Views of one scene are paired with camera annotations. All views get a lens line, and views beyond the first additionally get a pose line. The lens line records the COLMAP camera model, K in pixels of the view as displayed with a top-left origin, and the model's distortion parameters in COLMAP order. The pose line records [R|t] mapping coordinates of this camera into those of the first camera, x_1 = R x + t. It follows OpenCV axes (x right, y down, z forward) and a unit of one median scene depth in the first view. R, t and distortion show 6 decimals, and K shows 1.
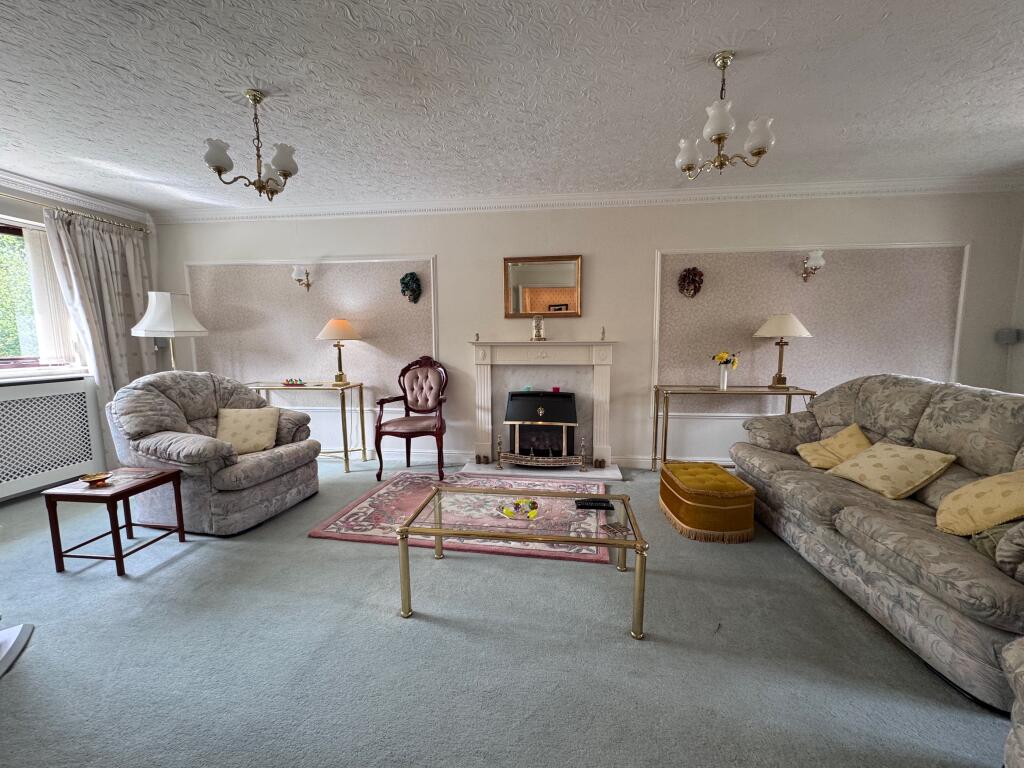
lens RADIAL K [[408.2, 0, 513.6], [0, 408.2, 383.4], [0, 0, 1]] dist [-0.001293, -0.000560]
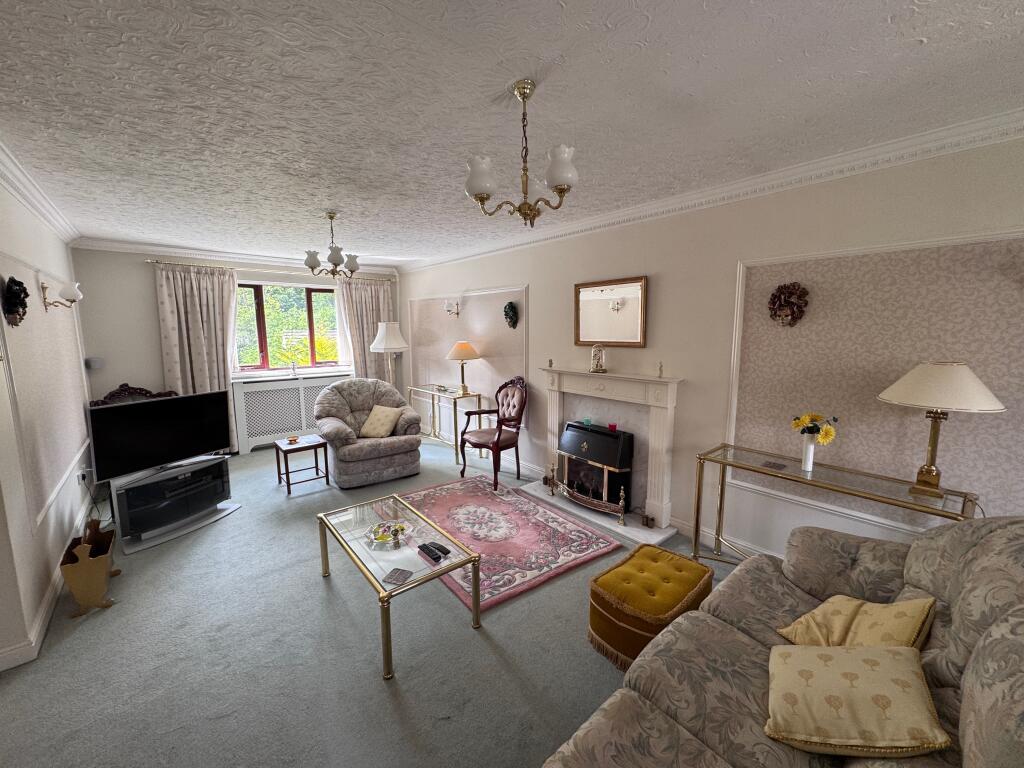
lens RADIAL K [[408.2, 0, 510.7], [0, 408.2, 384.8], [0, 0, 1]] dist [-0.001293, -0.000560]
pose [[0.734116, 0.096811, -0.672087, 0.556205], [-0.074845, 0.995290, 0.061615, -0.119883], [0.674887, 0.005070, 0.737904, 0.182867]]
